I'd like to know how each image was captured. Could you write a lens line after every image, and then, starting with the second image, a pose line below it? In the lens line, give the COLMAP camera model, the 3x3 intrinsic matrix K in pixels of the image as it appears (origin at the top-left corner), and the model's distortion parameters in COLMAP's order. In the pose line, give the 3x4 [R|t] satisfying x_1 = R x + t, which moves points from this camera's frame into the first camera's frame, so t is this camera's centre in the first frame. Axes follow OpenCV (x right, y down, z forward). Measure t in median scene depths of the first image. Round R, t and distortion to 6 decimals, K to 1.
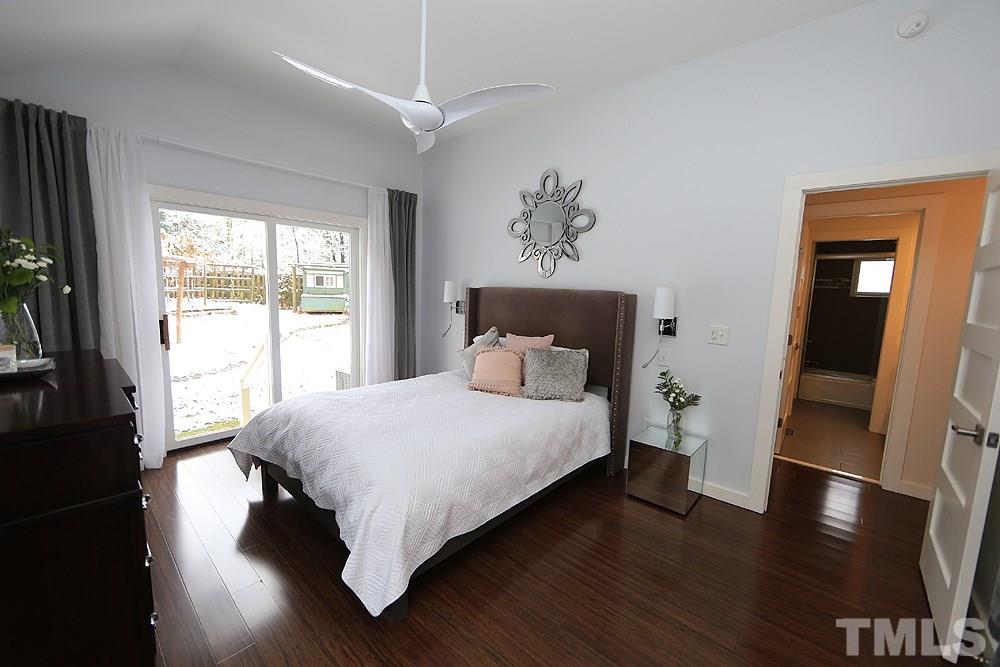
lens RADIAL K [[396.2, 0, 500.0], [0, 396.2, 333.5], [0, 0, 1]] dist [-0.010430, 0.000144]
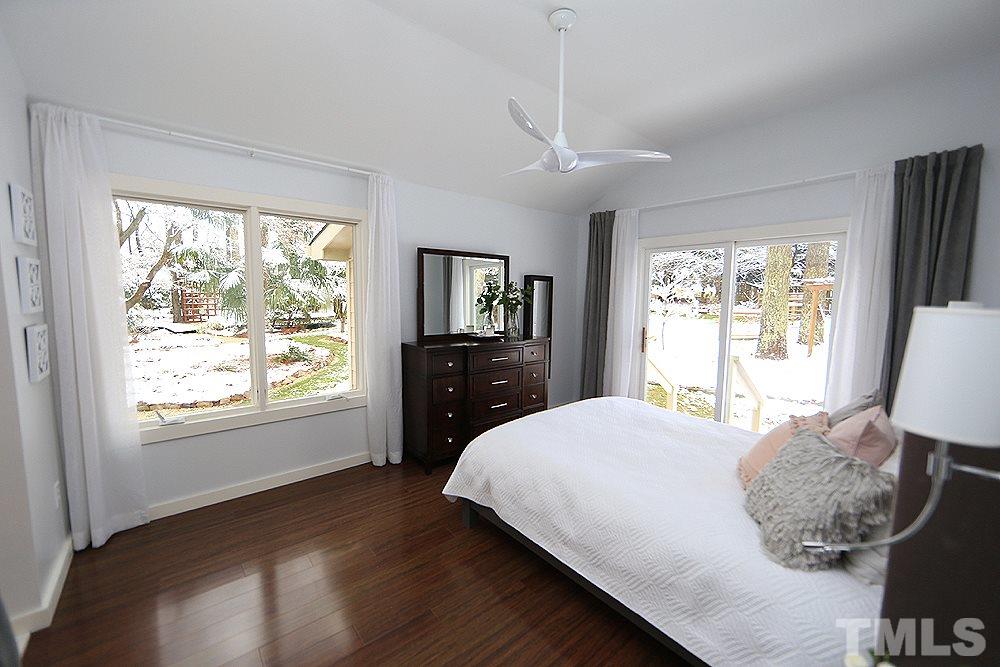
lens RADIAL K [[396.2, 0, 500.0], [0, 396.2, 333.5], [0, 0, 1]] dist [-0.010430, 0.000144]
pose [[-0.144734, 0.074395, -0.986670, 0.586028], [-0.129585, 0.987156, 0.093441, -0.082319], [0.980948, 0.141381, -0.133235, 0.616977]]
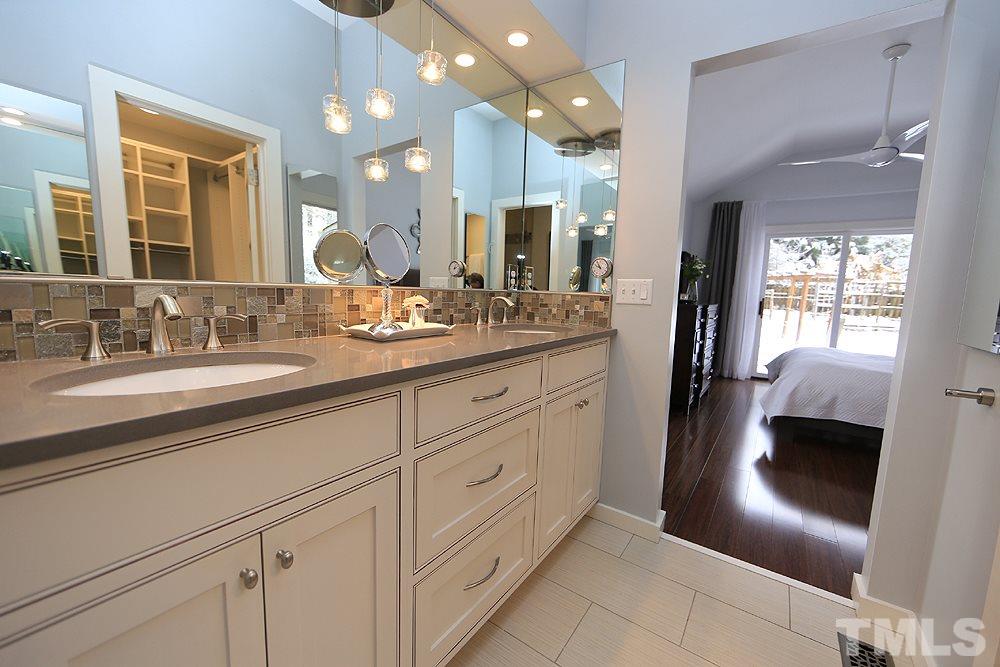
lens RADIAL K [[396.2, 0, 500.0], [0, 396.2, 333.5], [0, 0, 1]] dist [-0.010430, 0.000144]
pose [[0.110531, 0.087680, -0.989997, 0.707021], [-0.149749, 0.986199, 0.070624, 0.145084], [0.982526, 0.140444, 0.122136, -0.322967]]
